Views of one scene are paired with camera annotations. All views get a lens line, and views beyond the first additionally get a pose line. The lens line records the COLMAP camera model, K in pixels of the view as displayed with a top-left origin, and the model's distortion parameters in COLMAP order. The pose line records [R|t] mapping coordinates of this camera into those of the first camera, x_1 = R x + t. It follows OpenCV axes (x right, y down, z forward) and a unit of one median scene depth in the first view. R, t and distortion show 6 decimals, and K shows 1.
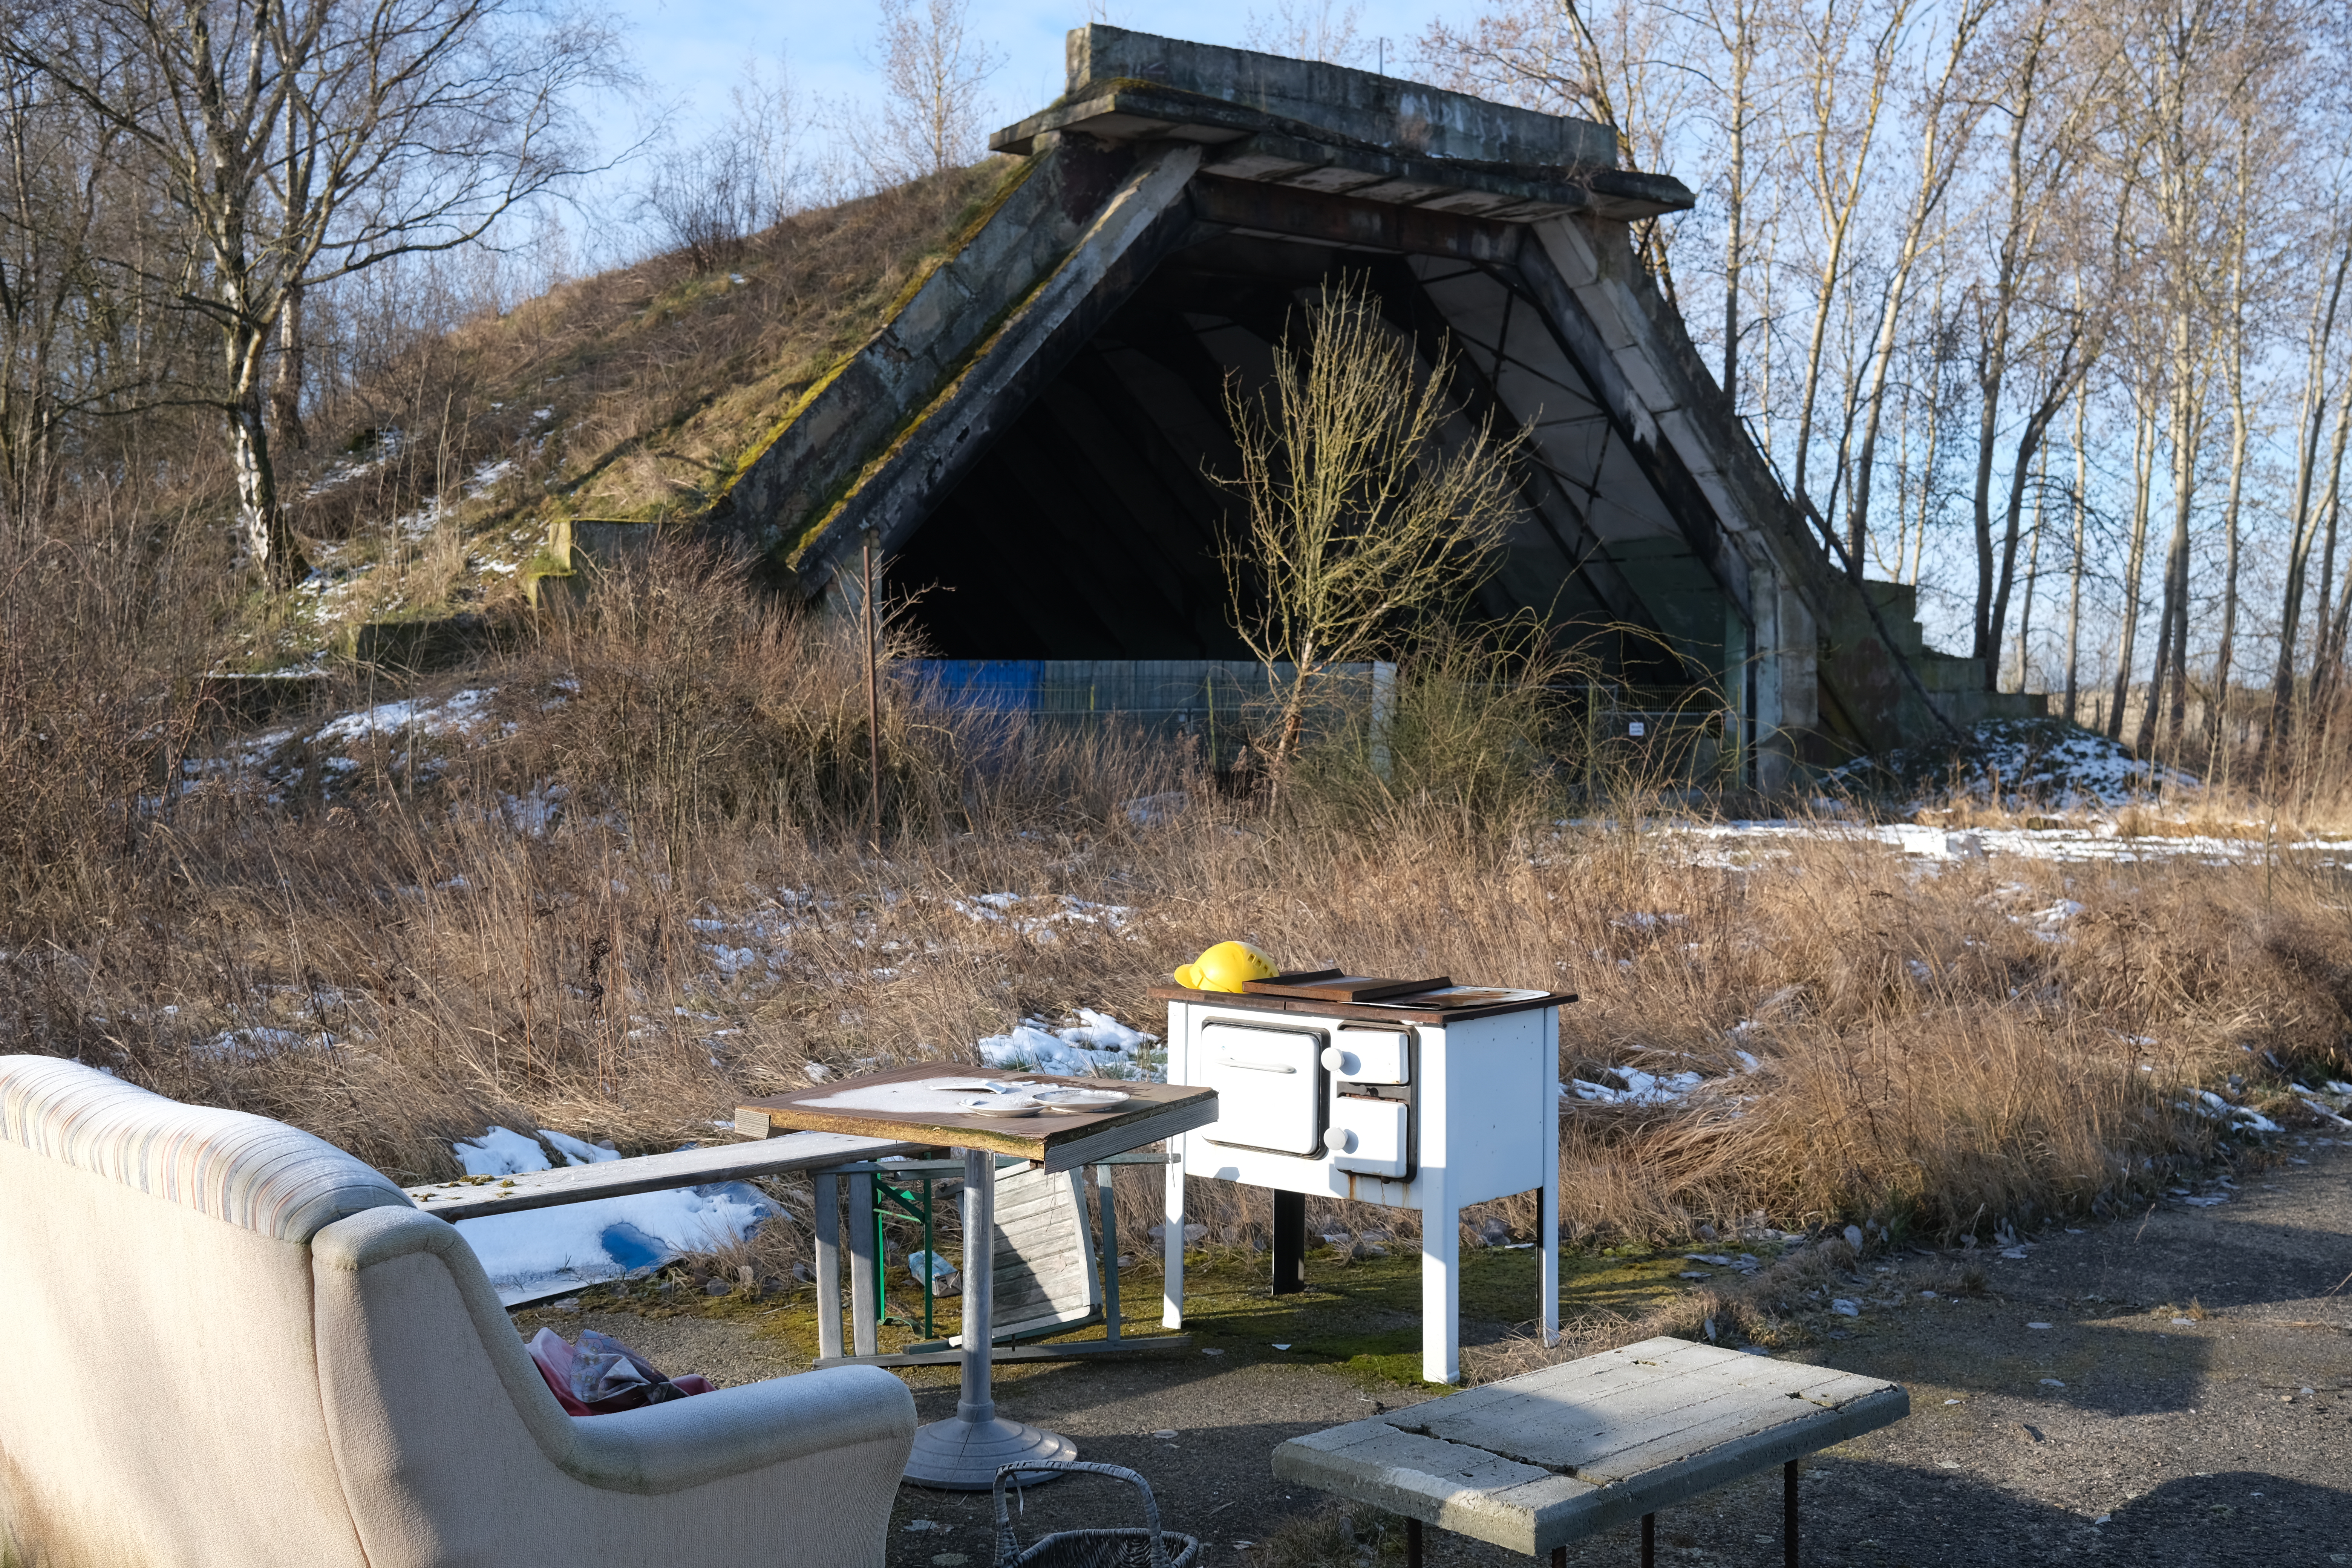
lens RADIAL K [[2461.2, 0, 1179.6], [0, 2461.2, 791.8], [0, 0, 1]] dist [-0.022696, 0.000000]
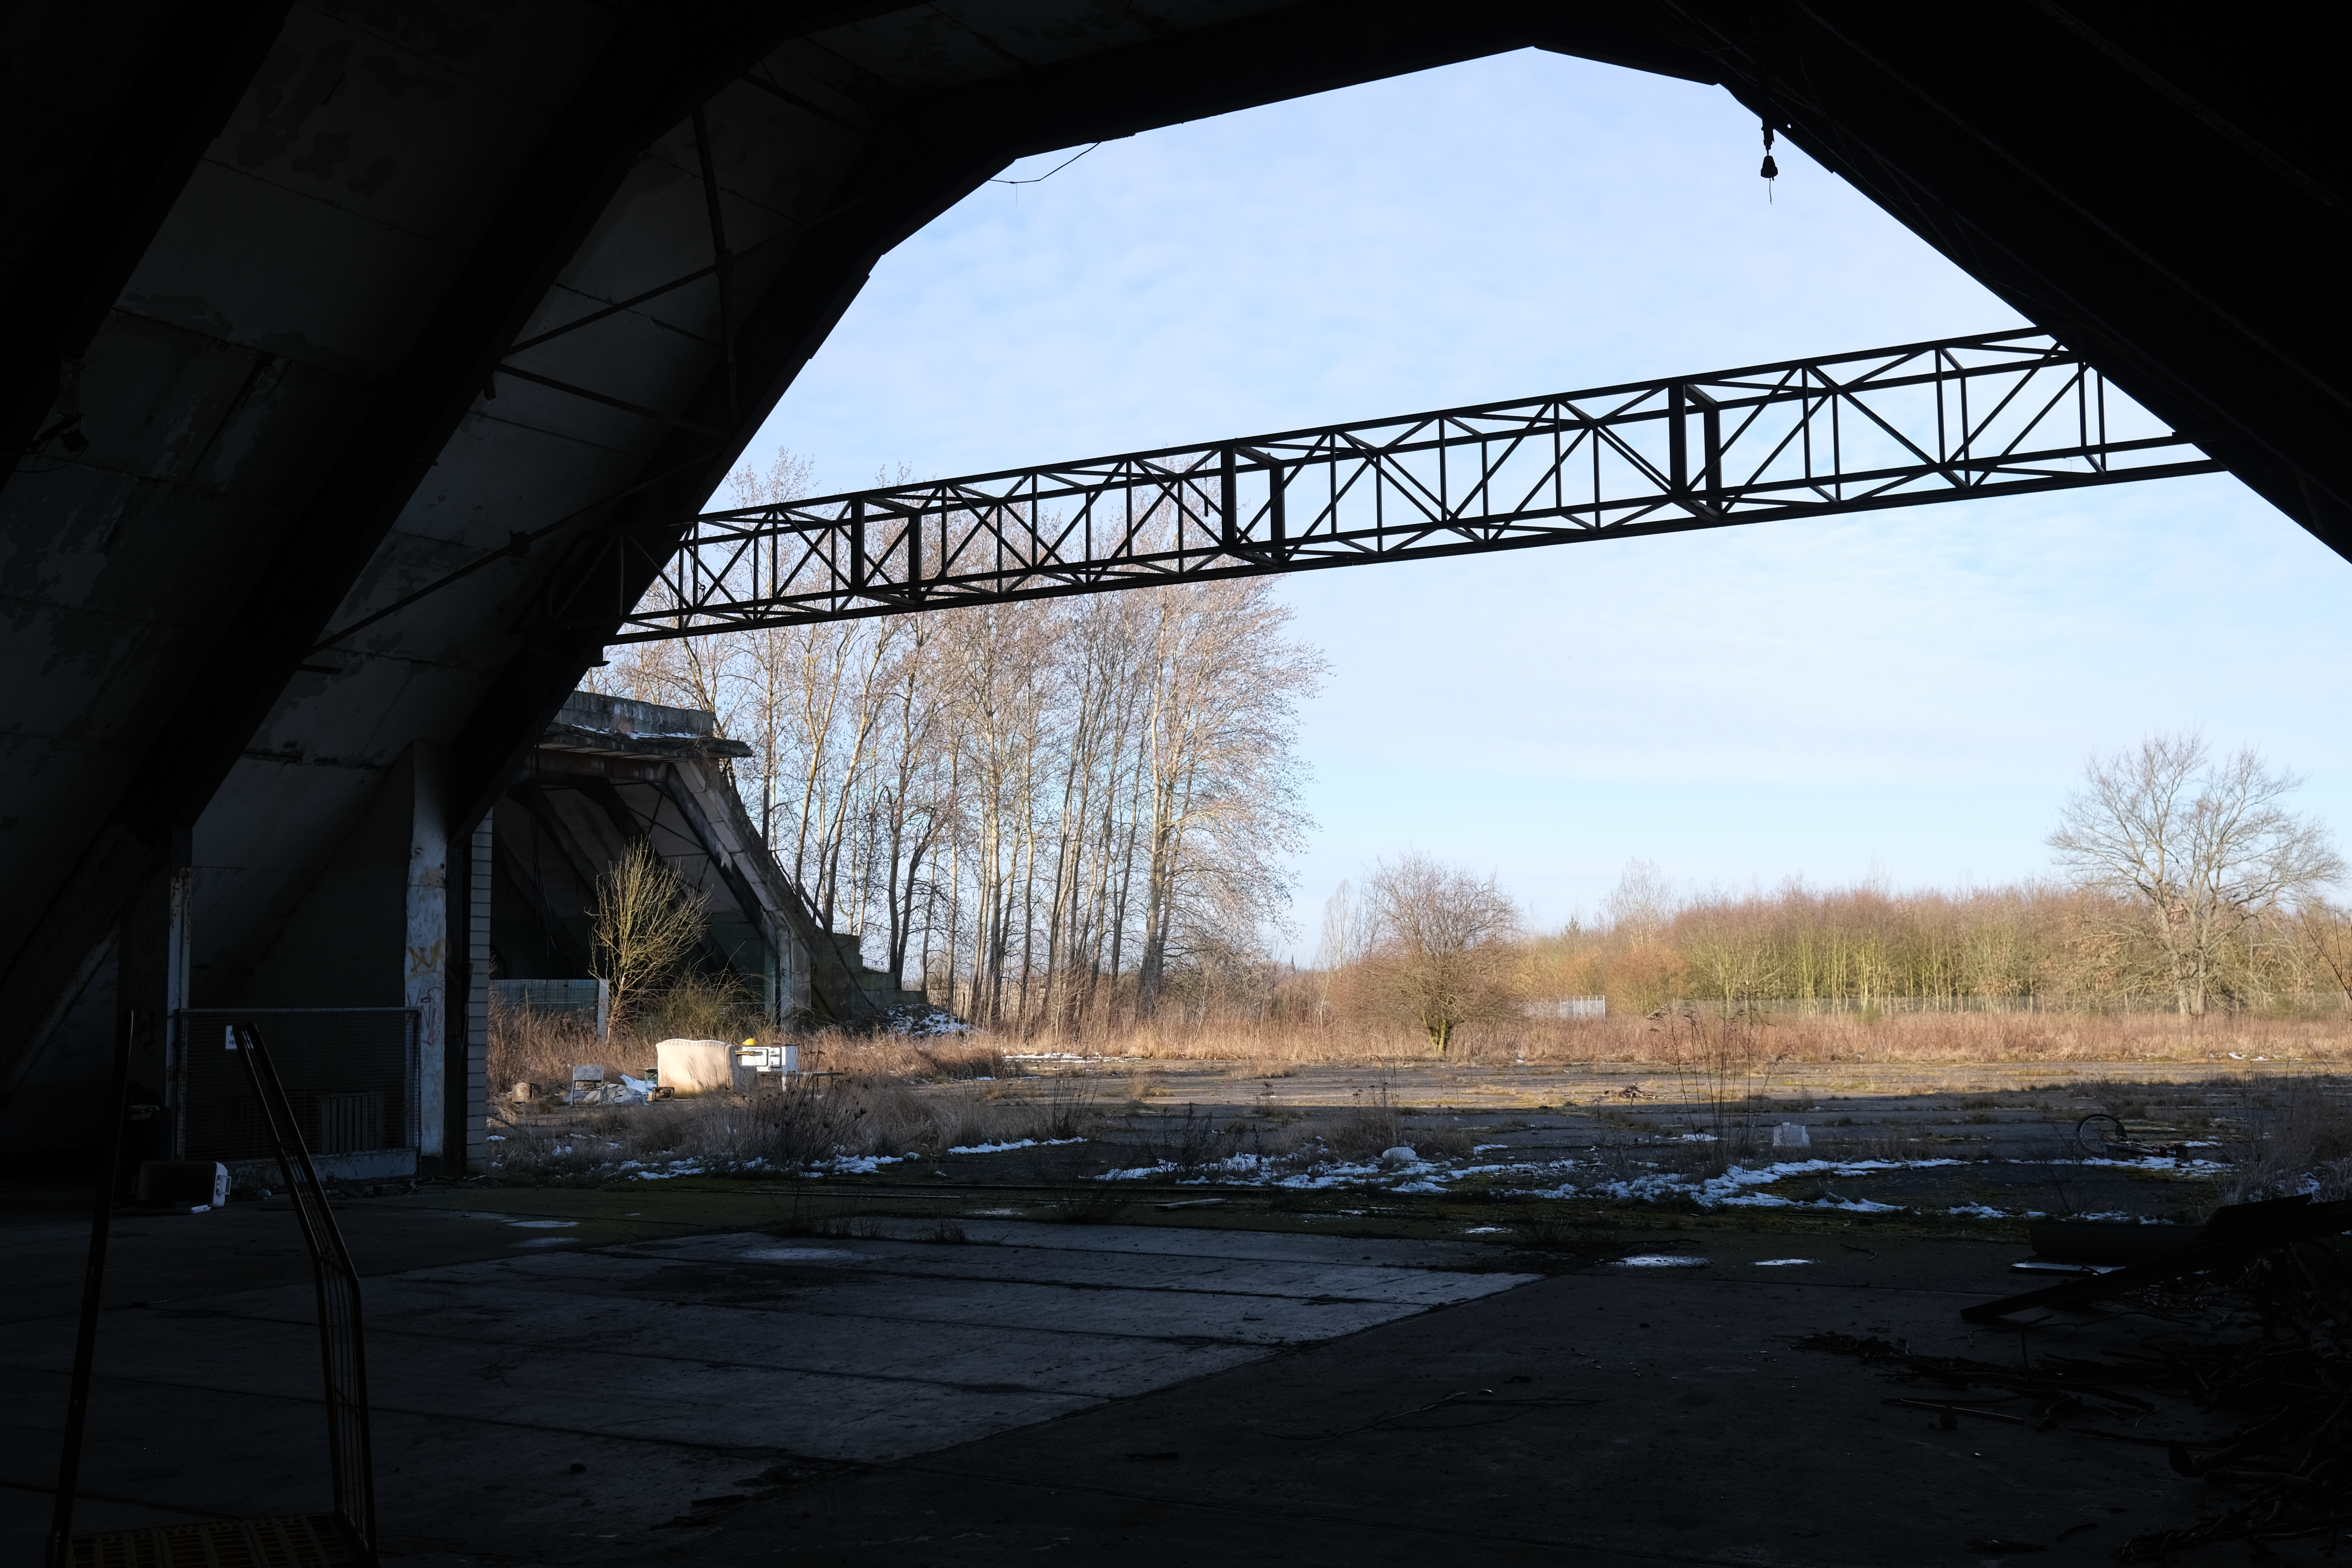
lens RADIAL K [[2461.2, 0, 1175.6], [0, 2461.2, 790.4], [0, 0, 1]] dist [-0.022696, 0.000000]
pose [[0.916617, 0.024272, 0.399030, -0.267467], [0.023295, 0.993216, -0.113927, 0.031251], [-0.399088, 0.113723, 0.909833, -0.945739]]
